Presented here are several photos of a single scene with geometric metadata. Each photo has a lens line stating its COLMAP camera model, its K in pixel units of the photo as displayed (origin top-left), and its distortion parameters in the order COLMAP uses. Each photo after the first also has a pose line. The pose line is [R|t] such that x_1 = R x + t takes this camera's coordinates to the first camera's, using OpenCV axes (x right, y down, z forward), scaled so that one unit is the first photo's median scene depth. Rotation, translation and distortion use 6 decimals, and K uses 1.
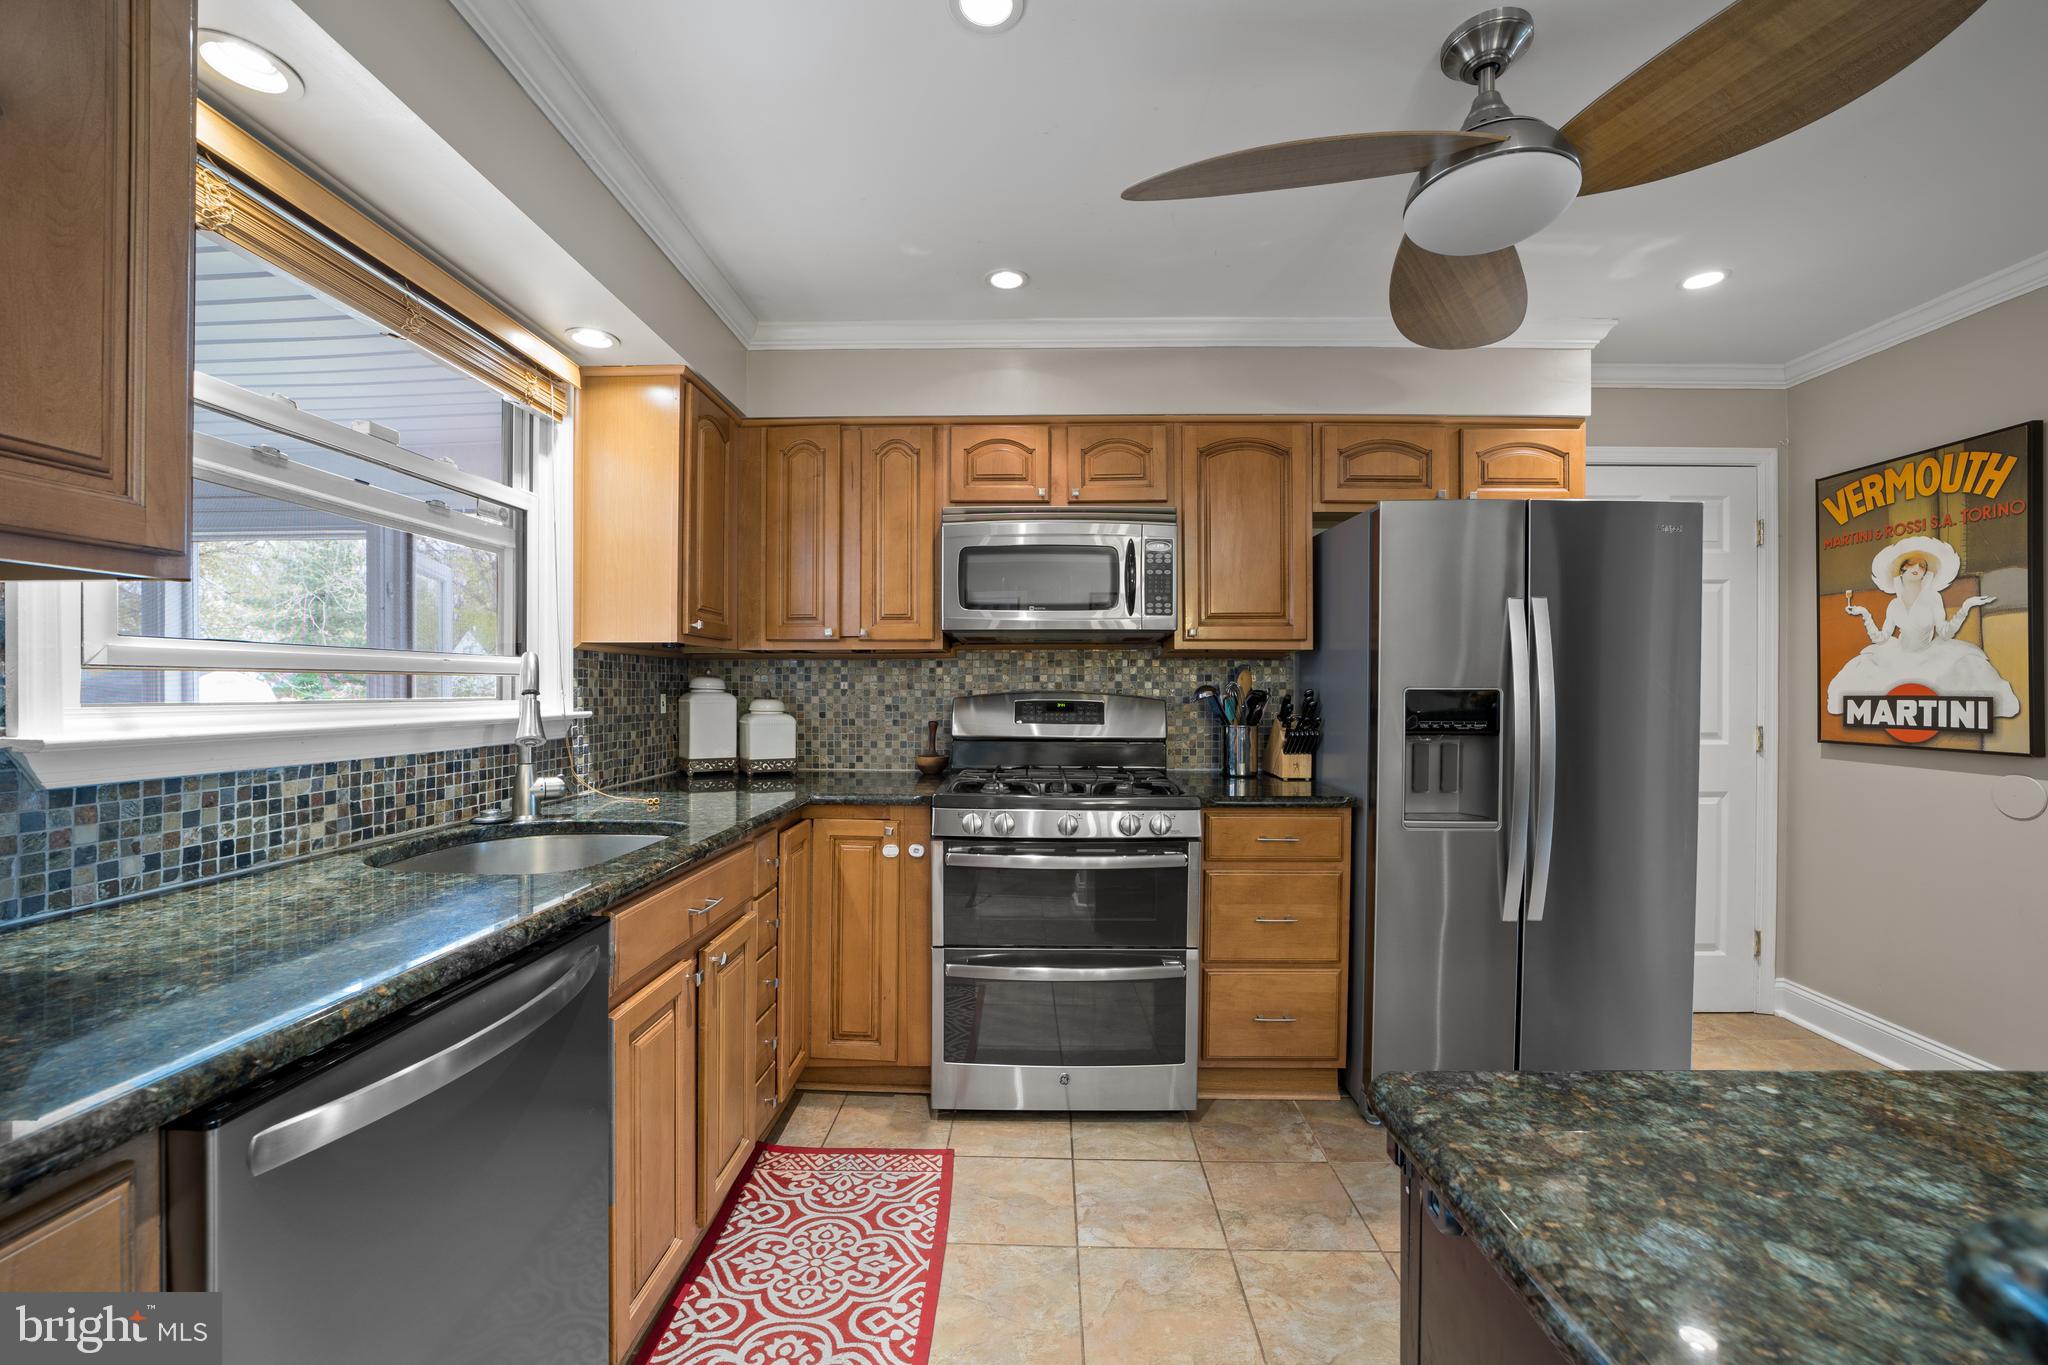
lens RADIAL K [[810.7, 0, 1029.8], [0, 810.7, 684.7], [0, 0, 1]] dist [-0.013833, 0.000256]
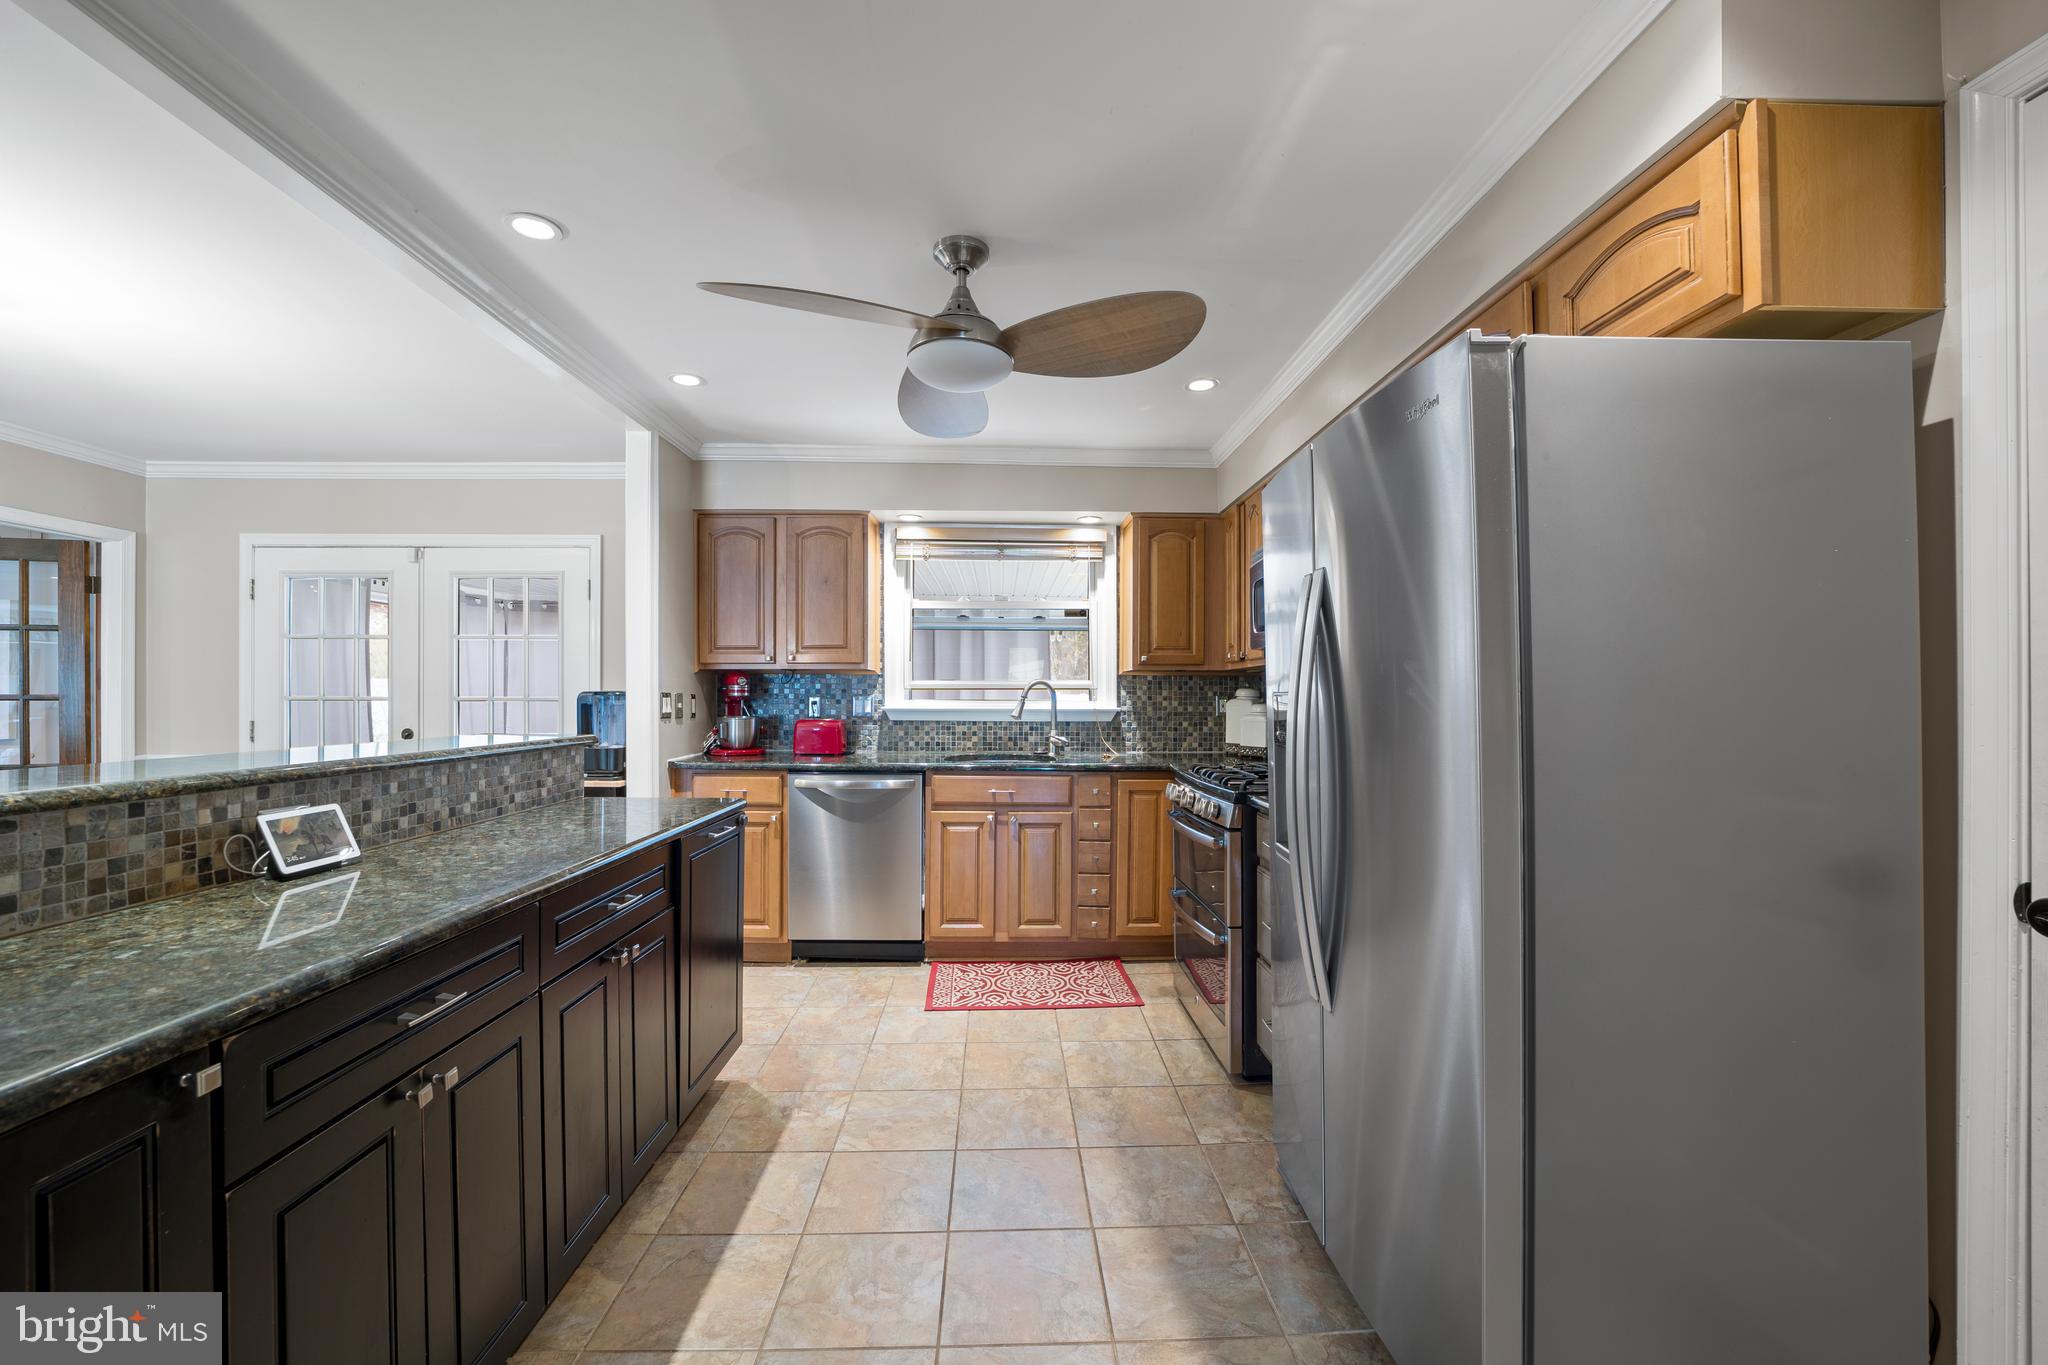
lens RADIAL K [[810.7, 0, 1027.0], [0, 810.7, 695.9], [0, 0, 1]] dist [-0.013833, 0.000256]
pose [[0.055146, -0.002816, -0.998474, 1.703675], [0.001106, 0.999996, -0.002759, 0.012710], [0.998478, -0.000952, 0.055149, 0.863790]]
